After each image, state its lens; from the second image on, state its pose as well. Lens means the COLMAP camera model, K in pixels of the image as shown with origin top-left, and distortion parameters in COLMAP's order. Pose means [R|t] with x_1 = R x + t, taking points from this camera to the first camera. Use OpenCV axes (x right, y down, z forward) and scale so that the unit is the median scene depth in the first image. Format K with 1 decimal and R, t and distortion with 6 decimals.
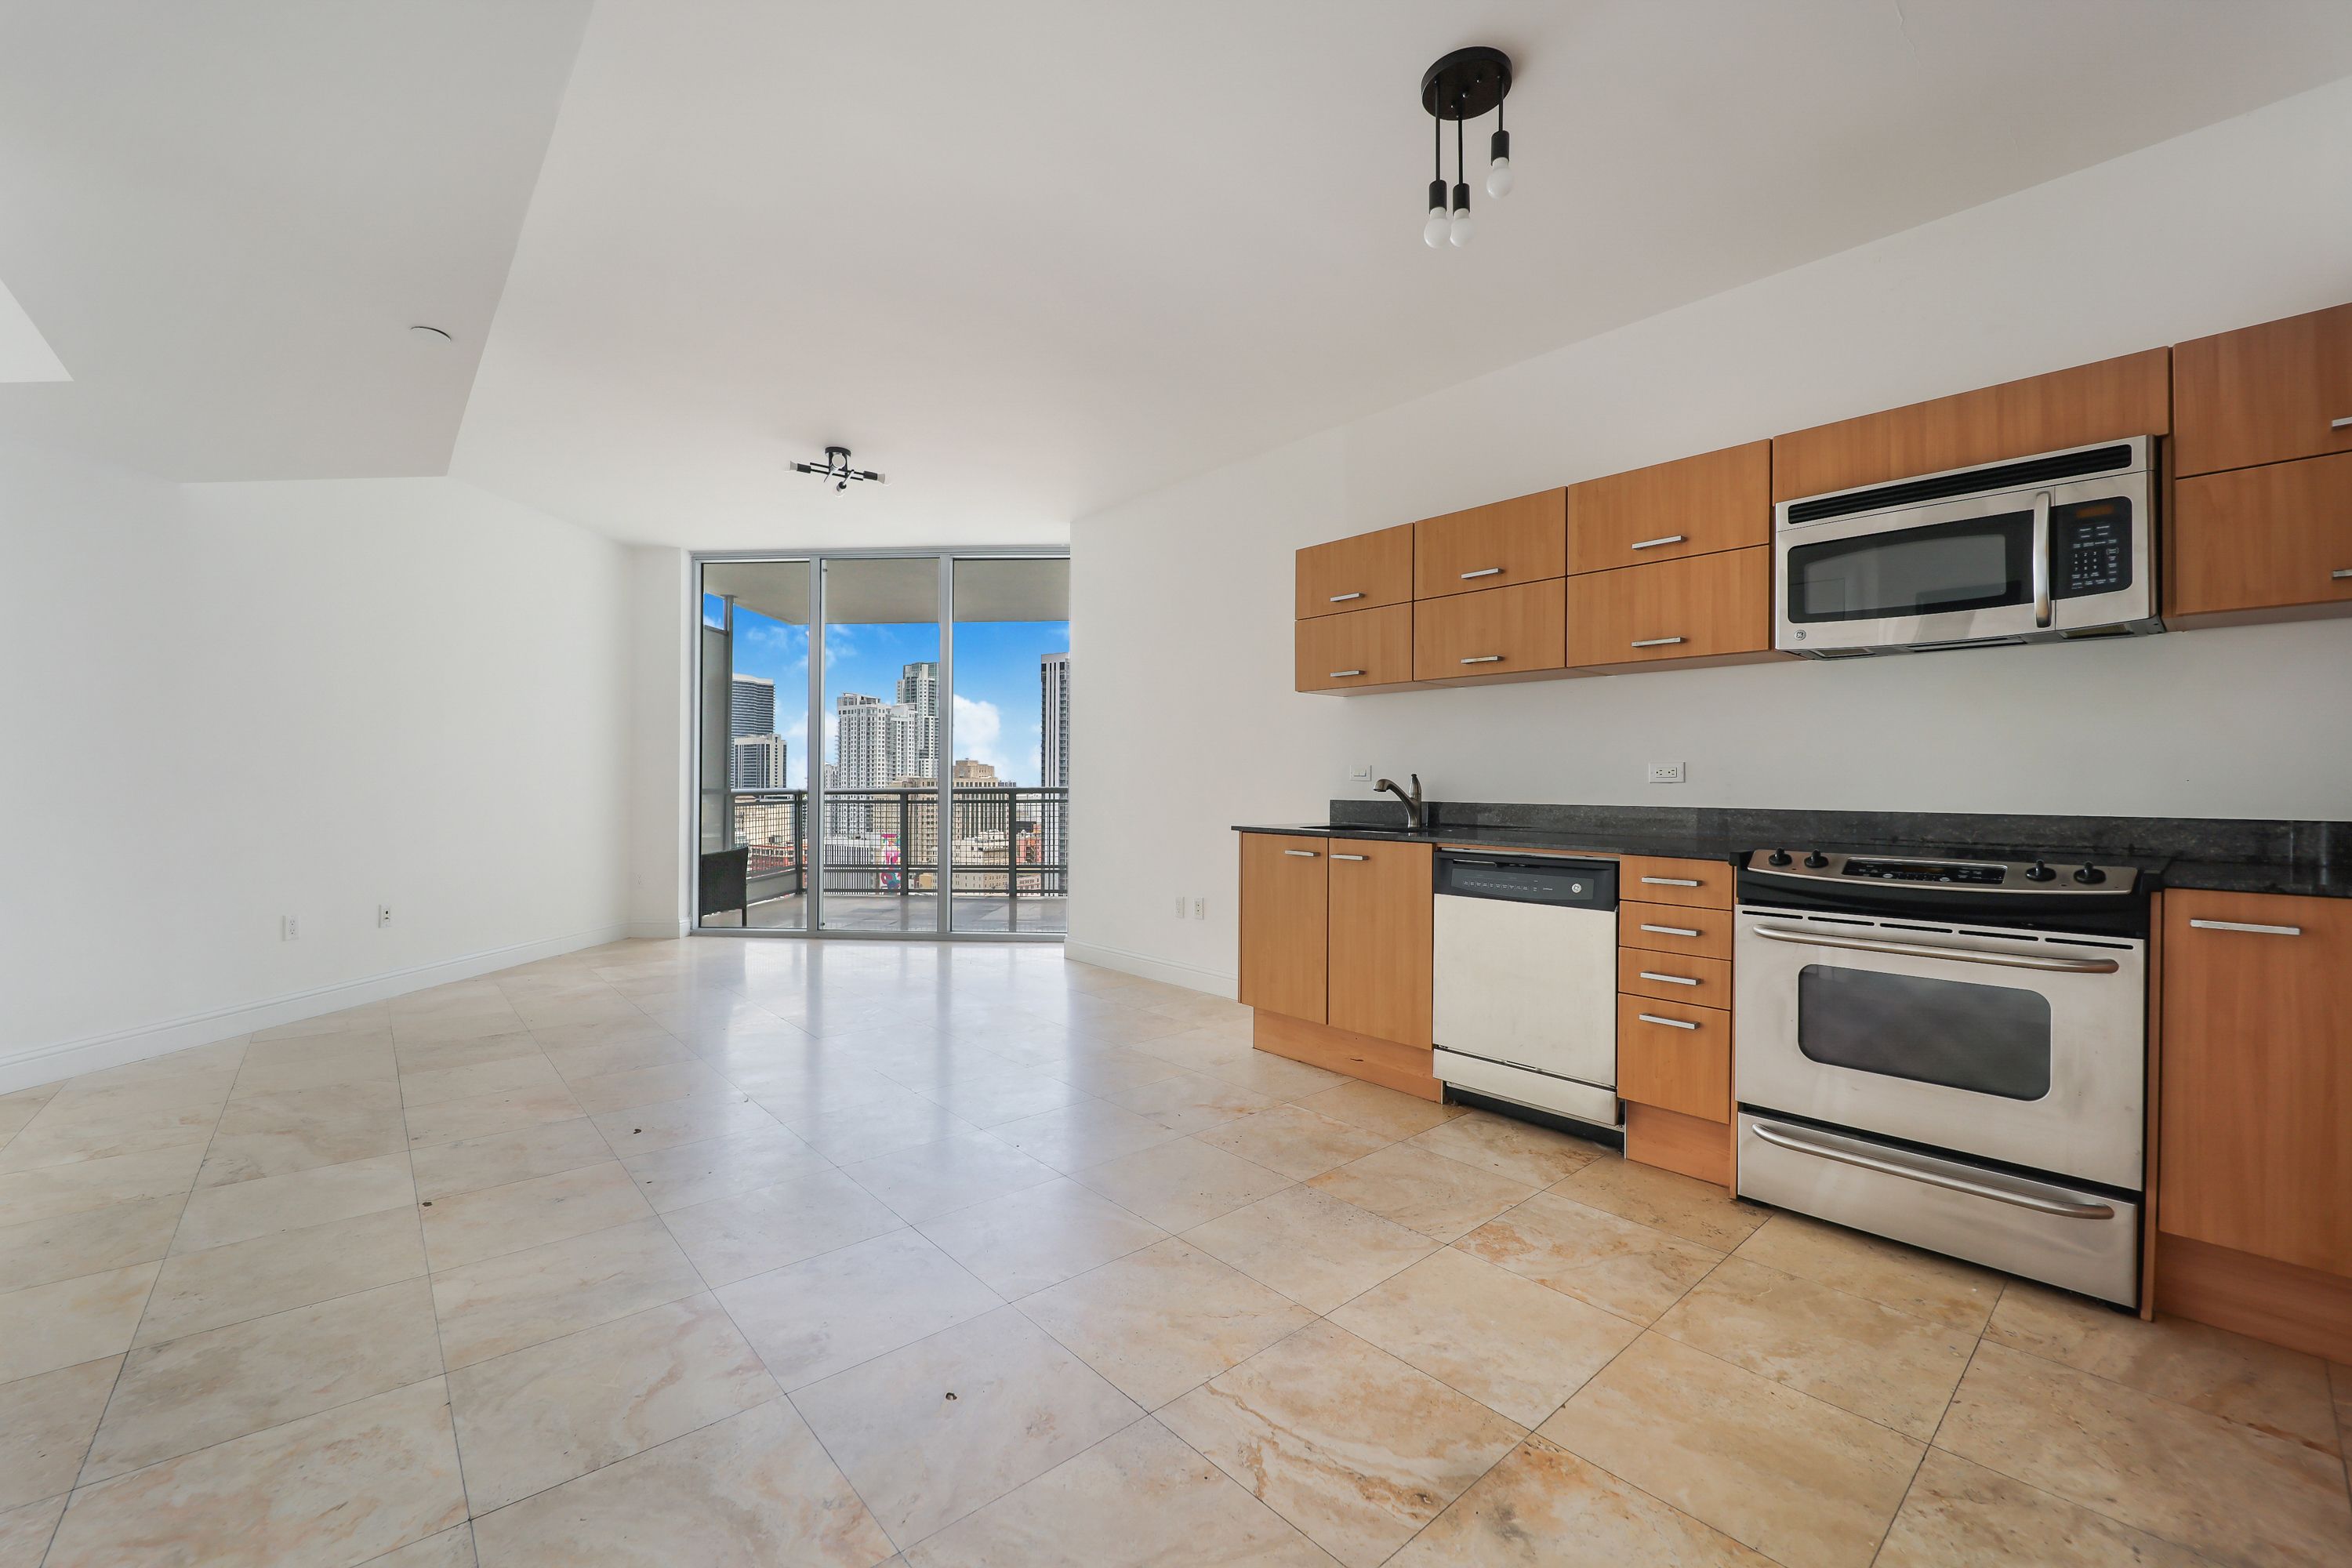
lens RADIAL K [[940.5, 0, 1175.2], [0, 940.5, 788.8], [0, 0, 1]] dist [-0.002011, -0.000424]
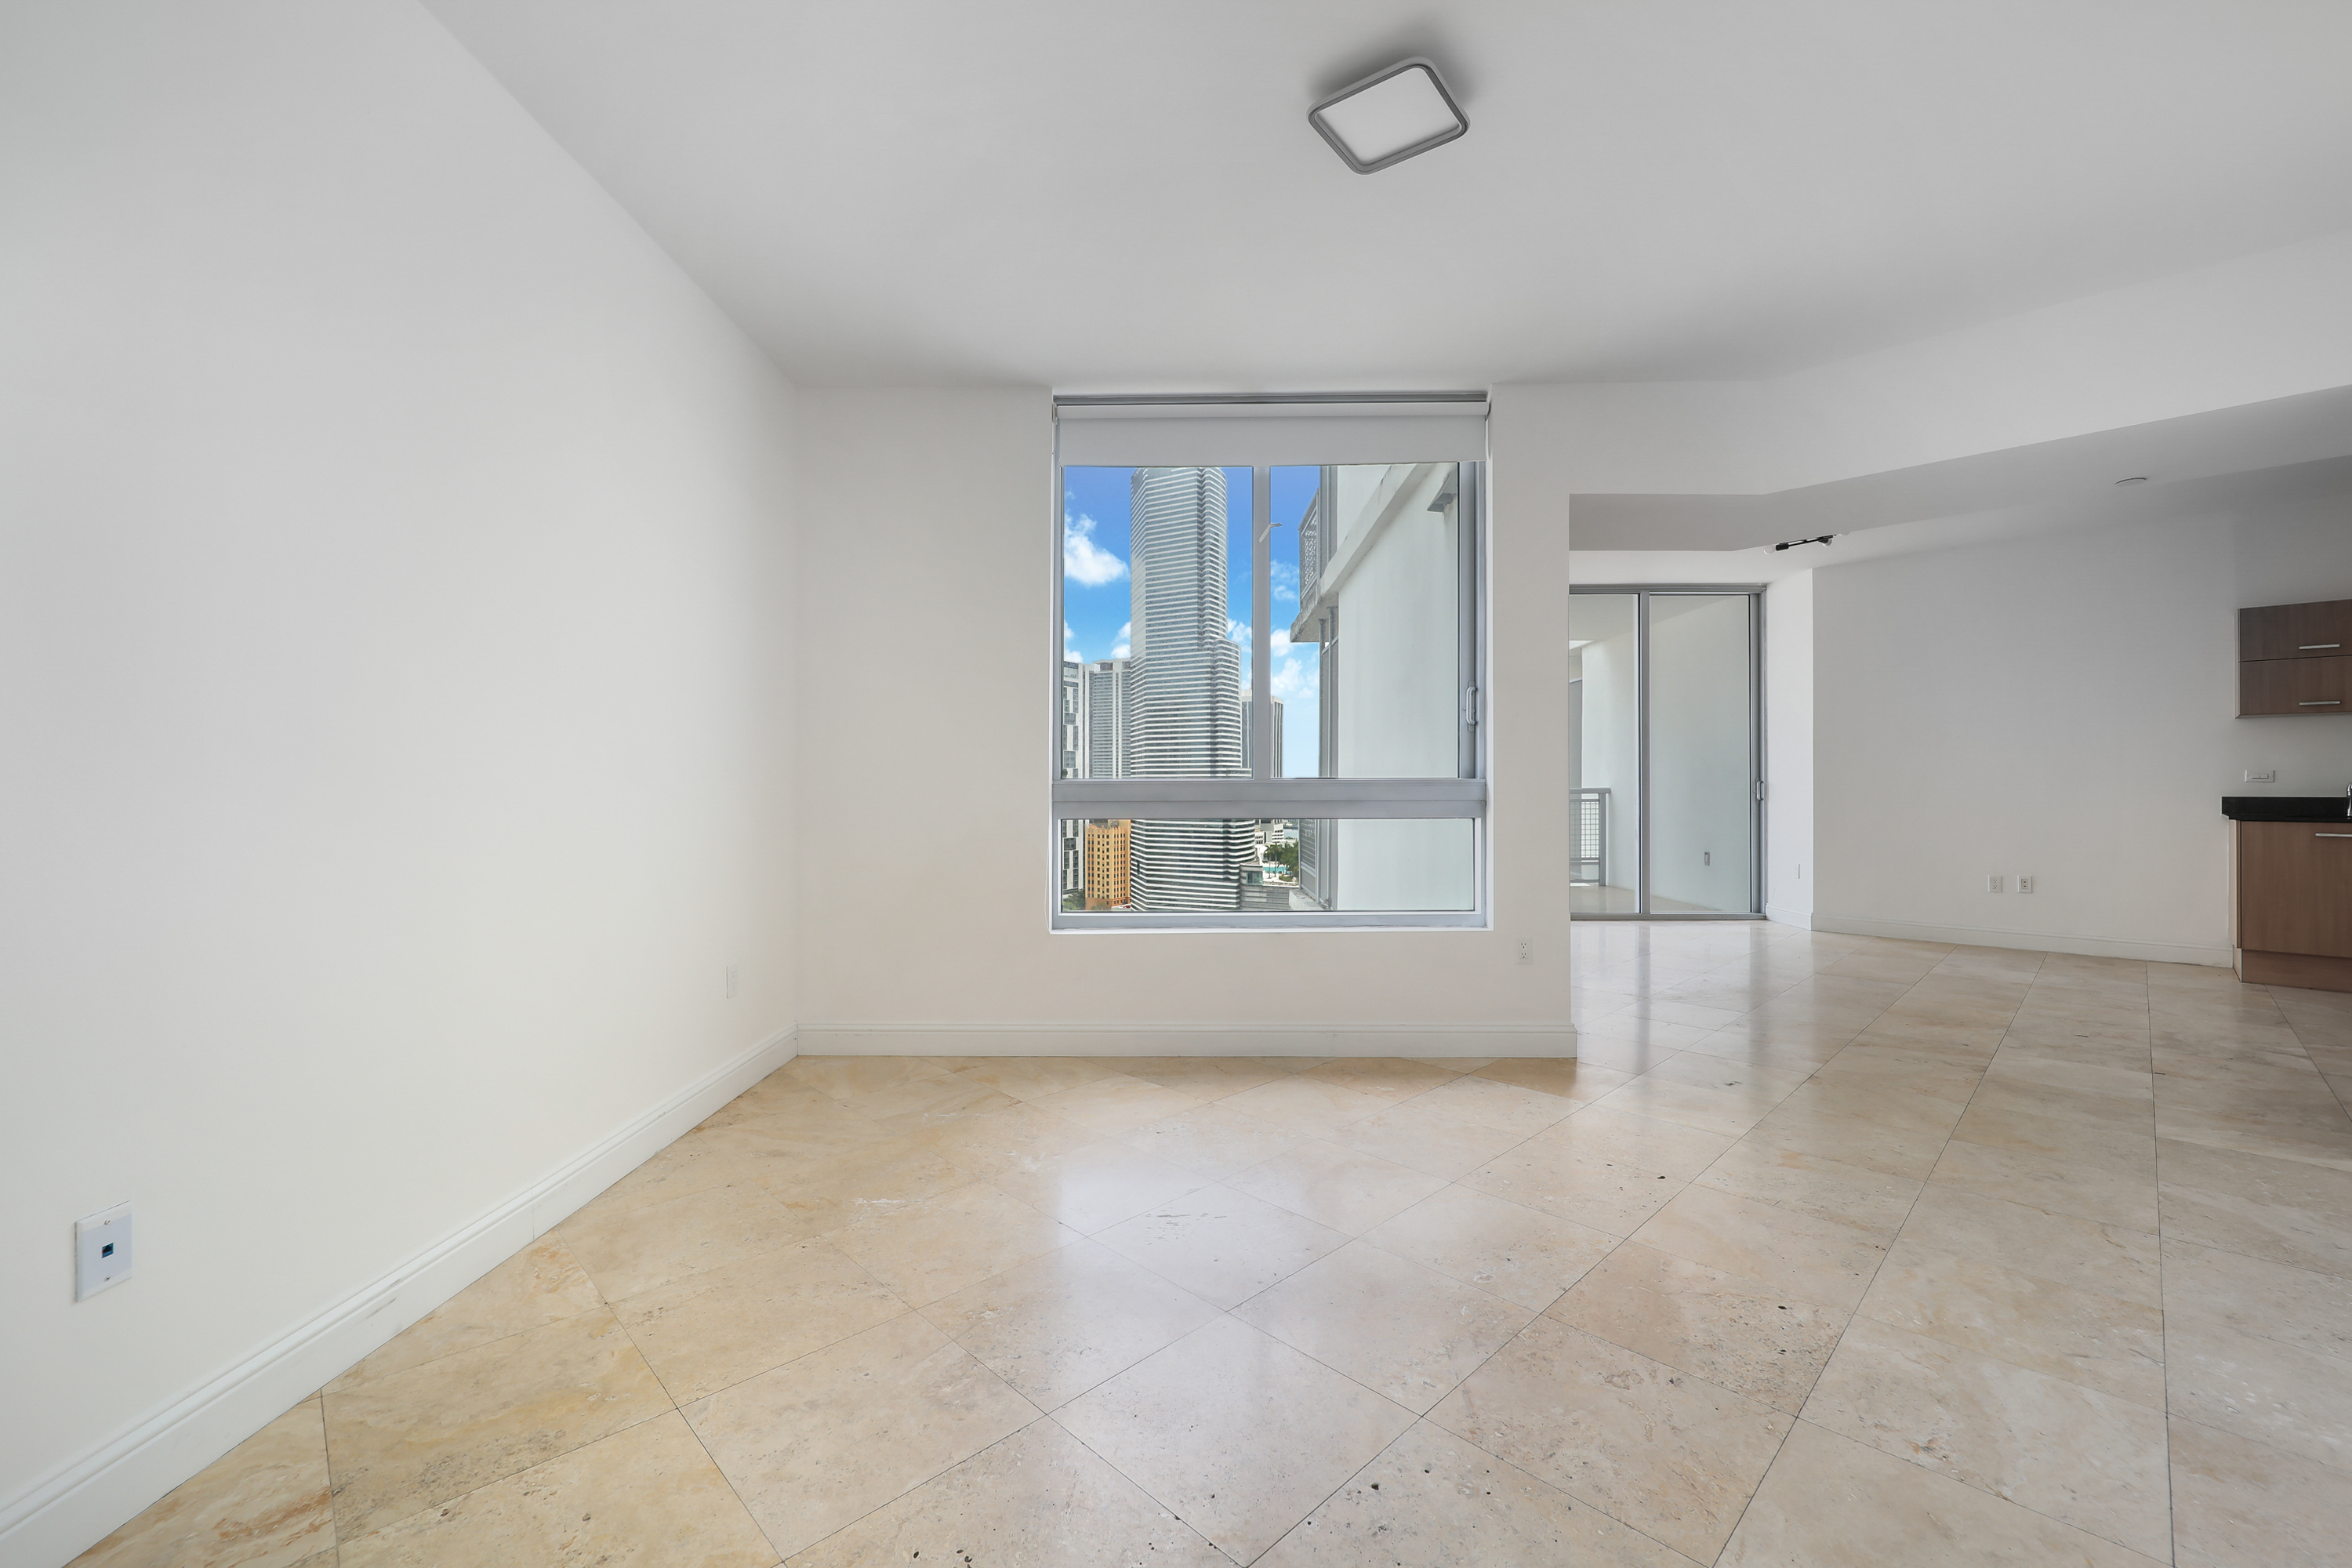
lens RADIAL K [[962.9, 0, 1176.0], [0, 962.9, 784.0], [0, 0, 1]] dist [-0.002007, -0.000569]
pose [[0.997370, -0.005872, 0.072233, -2.455292], [0.005893, 0.999983, -0.000066, -0.024598], [-0.072232, 0.000492, 0.997388, -0.419580]]
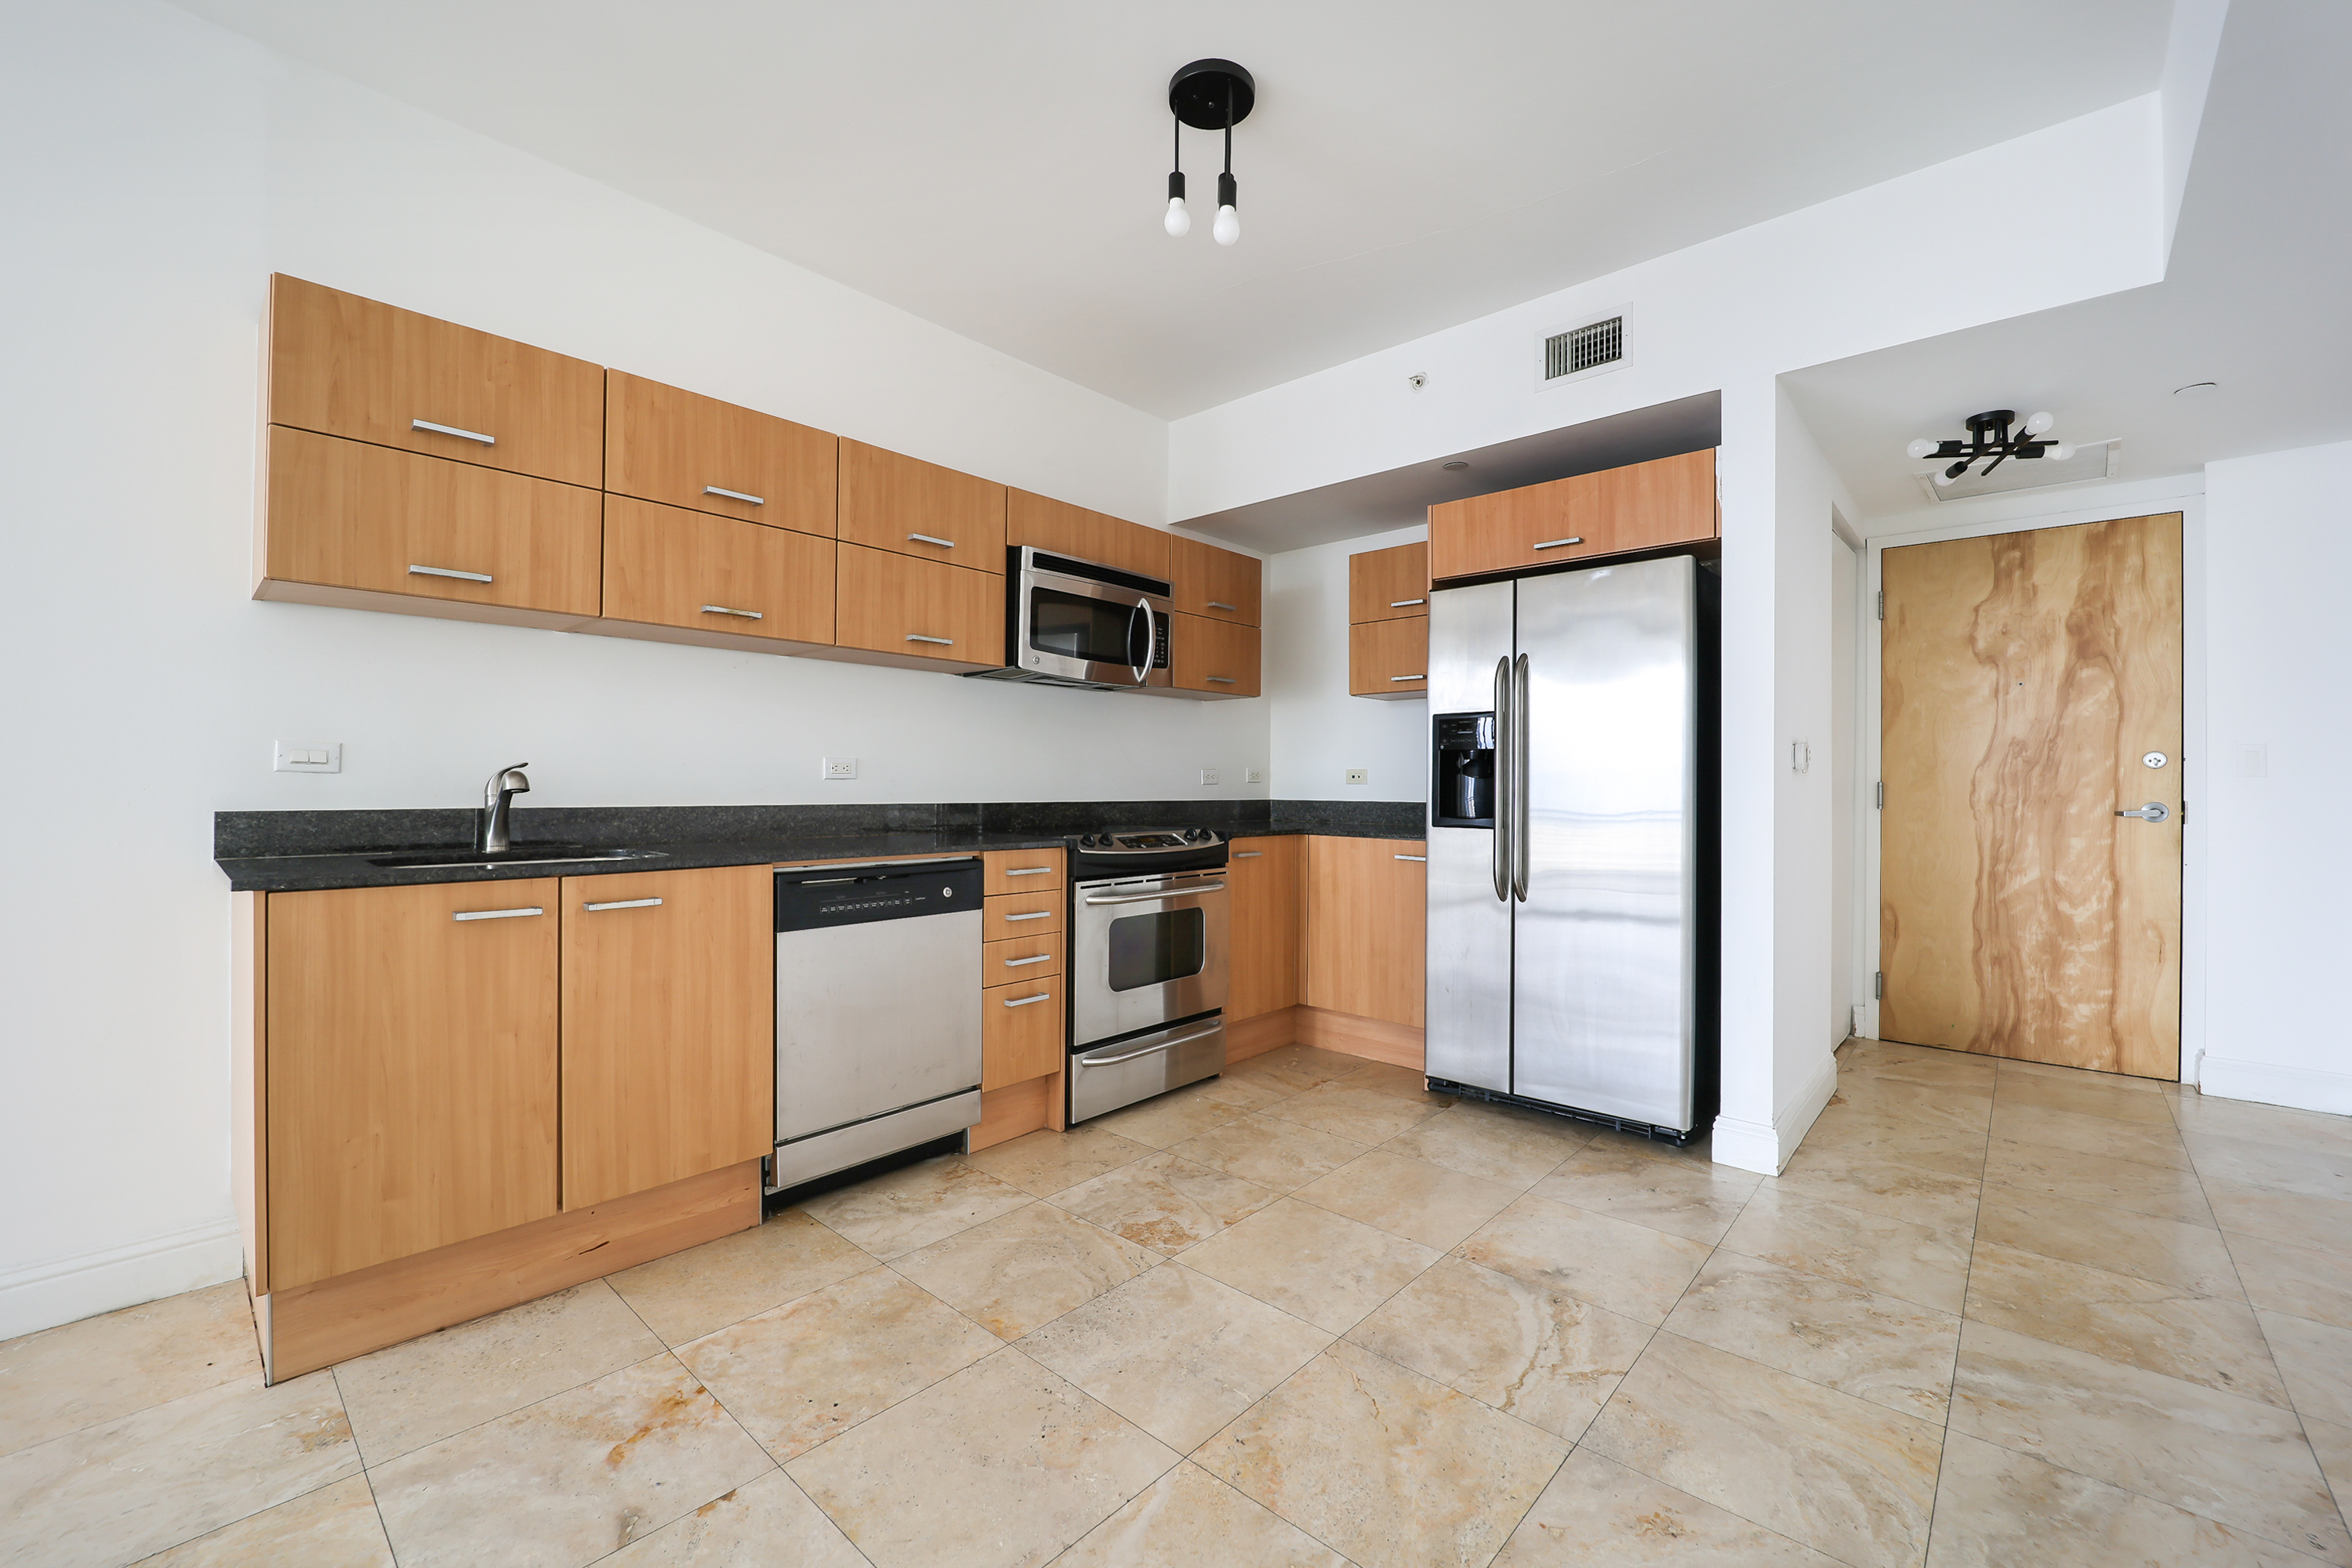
lens RADIAL K [[962.9, 0, 1176.0], [0, 962.9, 784.0], [0, 0, 1]] dist [-0.002007, -0.000569]
pose [[-0.108425, -0.009508, 0.994059, -0.638074], [-0.002682, 0.999953, 0.009272, -0.014066], [-0.994101, -0.001661, -0.108445, 1.009696]]
